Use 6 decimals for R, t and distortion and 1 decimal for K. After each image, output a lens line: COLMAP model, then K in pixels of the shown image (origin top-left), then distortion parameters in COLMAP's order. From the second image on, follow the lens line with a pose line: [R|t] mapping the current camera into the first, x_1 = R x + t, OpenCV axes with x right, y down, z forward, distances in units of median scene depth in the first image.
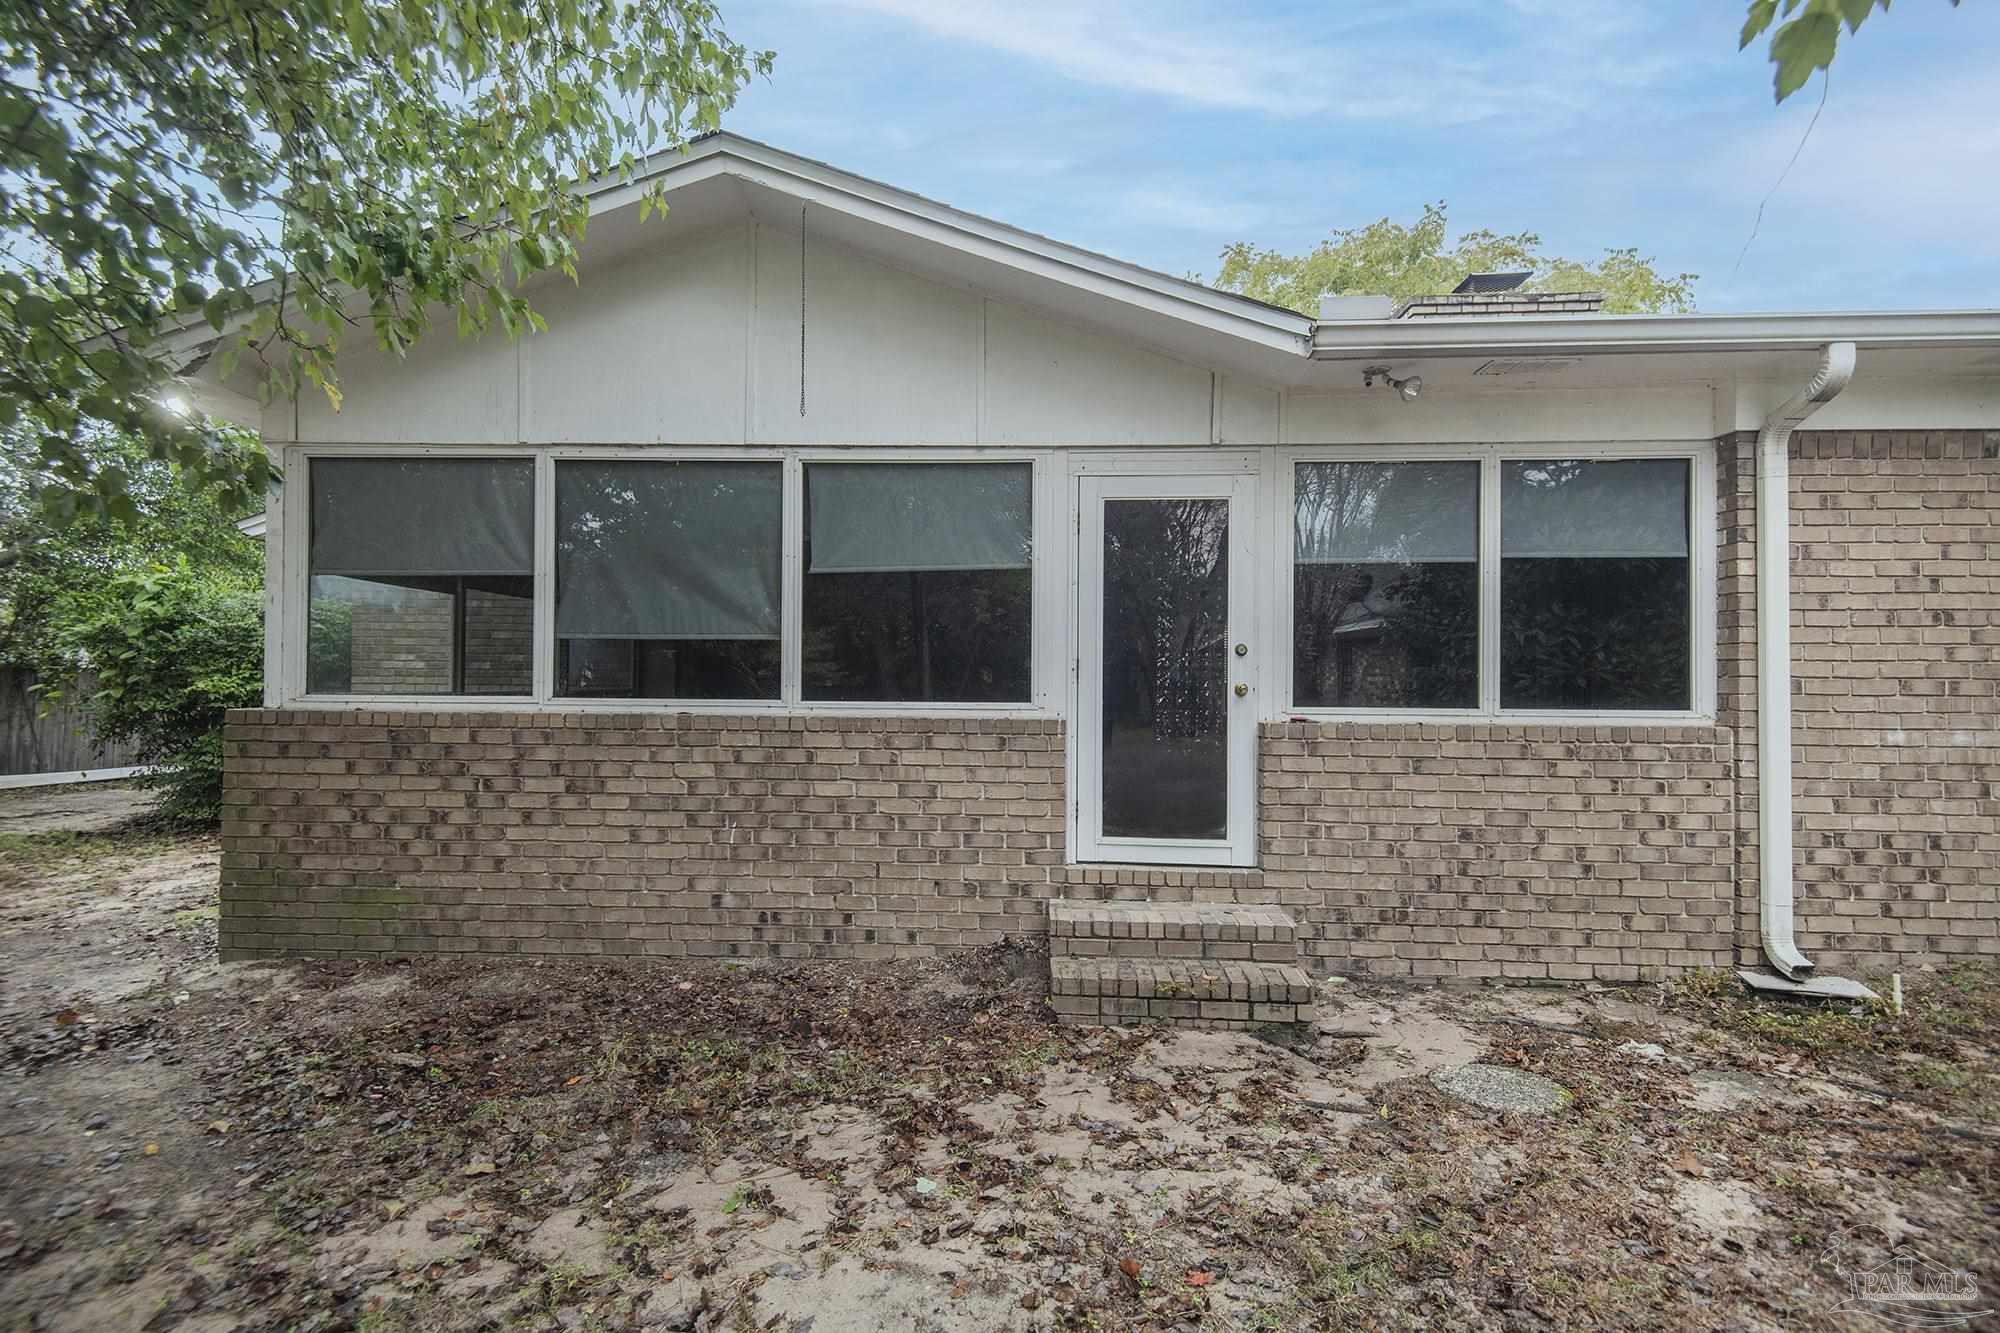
lens RADIAL K [[977.3, 0, 1000.3], [0, 977.3, 699.5], [0, 0, 1]] dist [-0.000043, -0.000113]
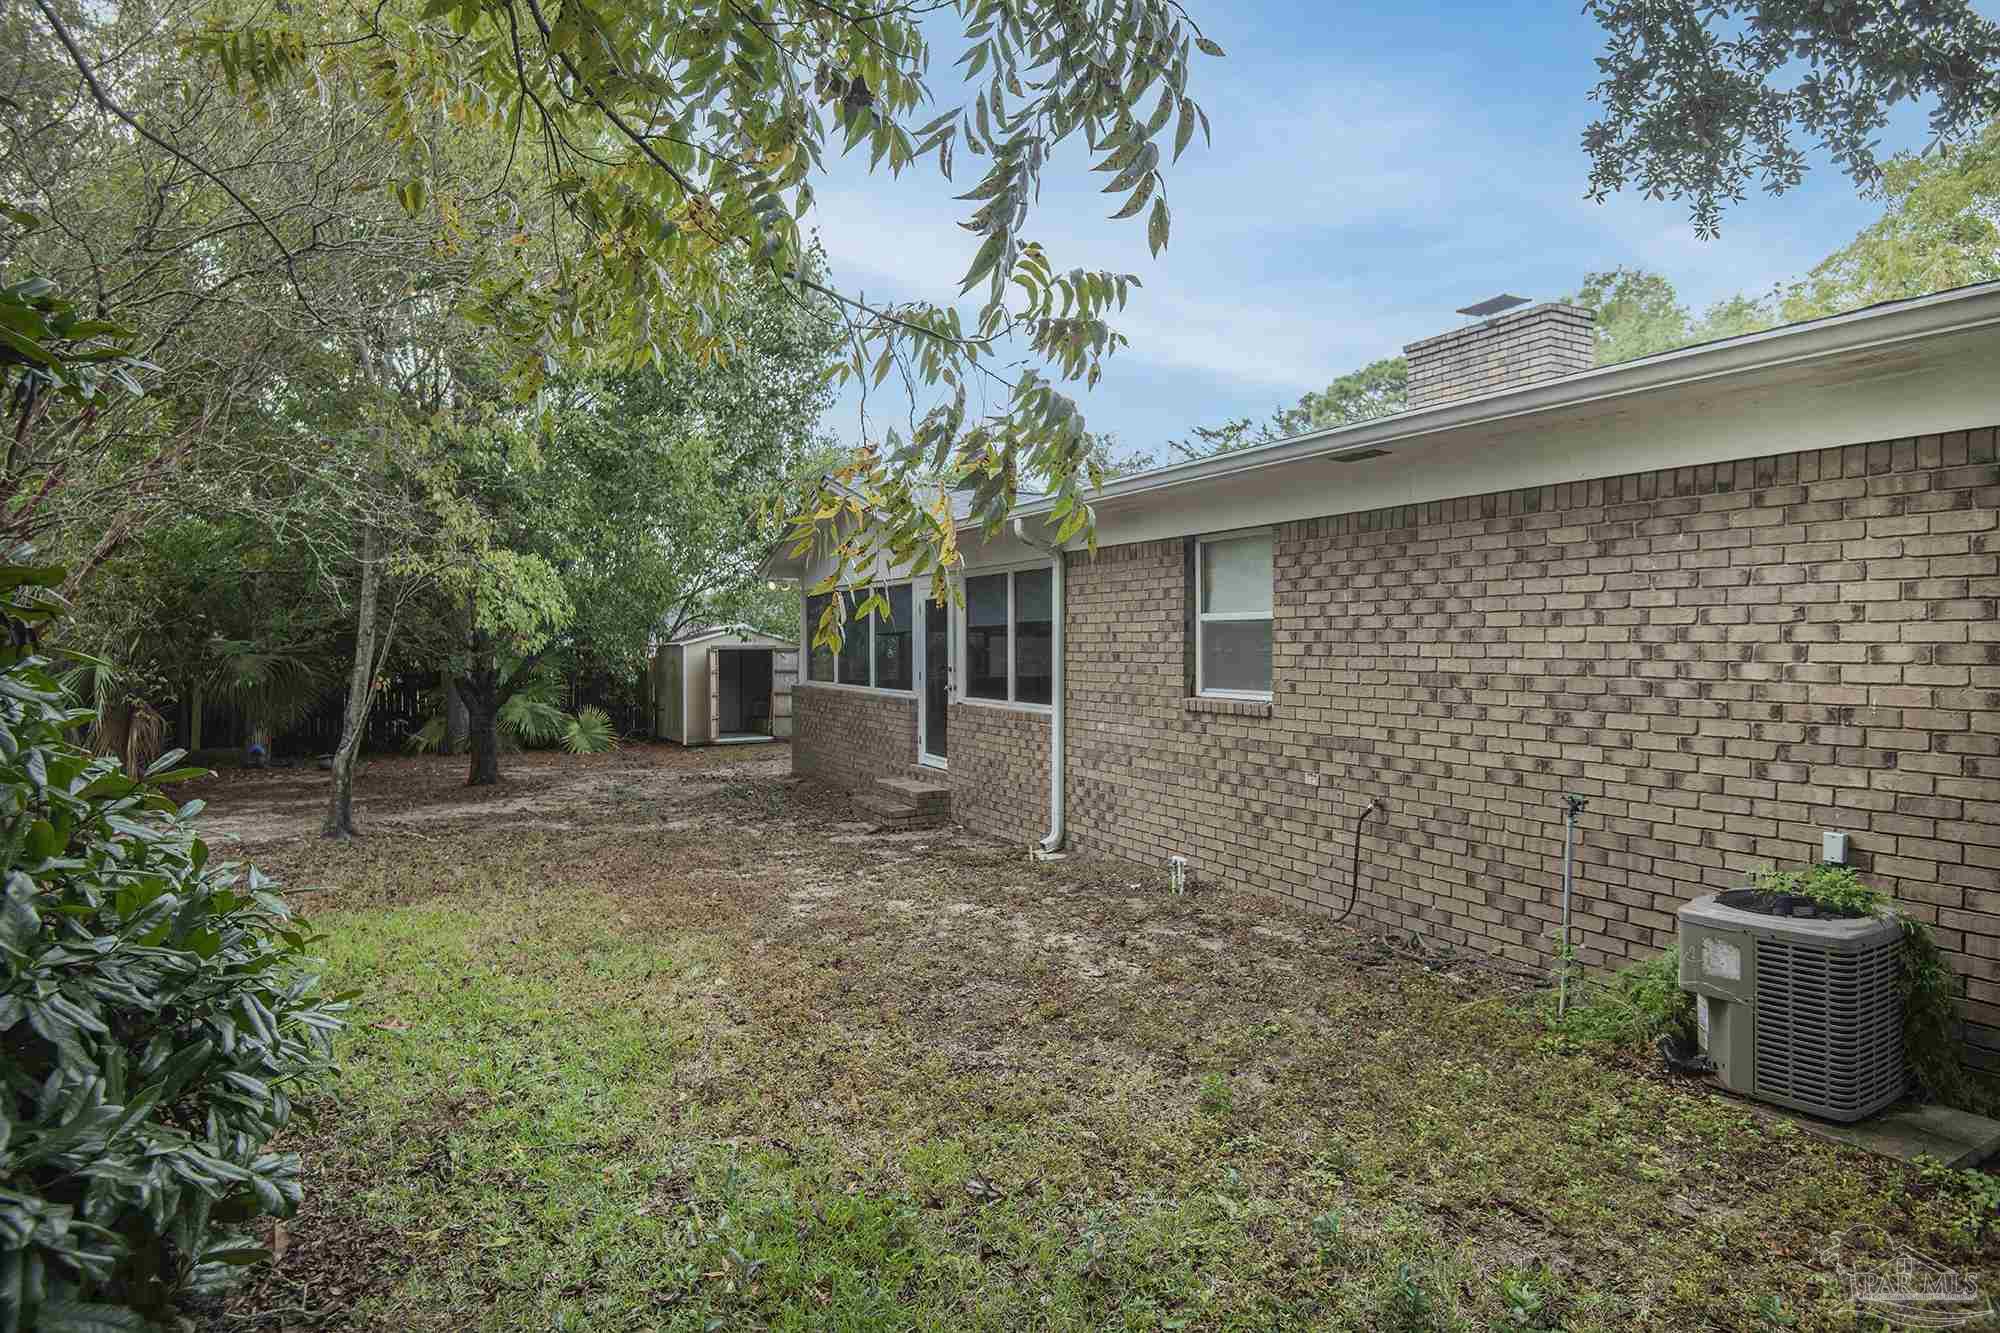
lens RADIAL K [[970.1, 0, 993.9], [0, 970.1, 650.5], [0, 0, 1]] dist [0.000957, 0.000010]
pose [[0.559416, -0.006125, -0.828864, 2.110689], [0.001505, 0.999979, -0.006373, -0.080183], [0.828885, 0.002318, 0.559414, -0.109689]]
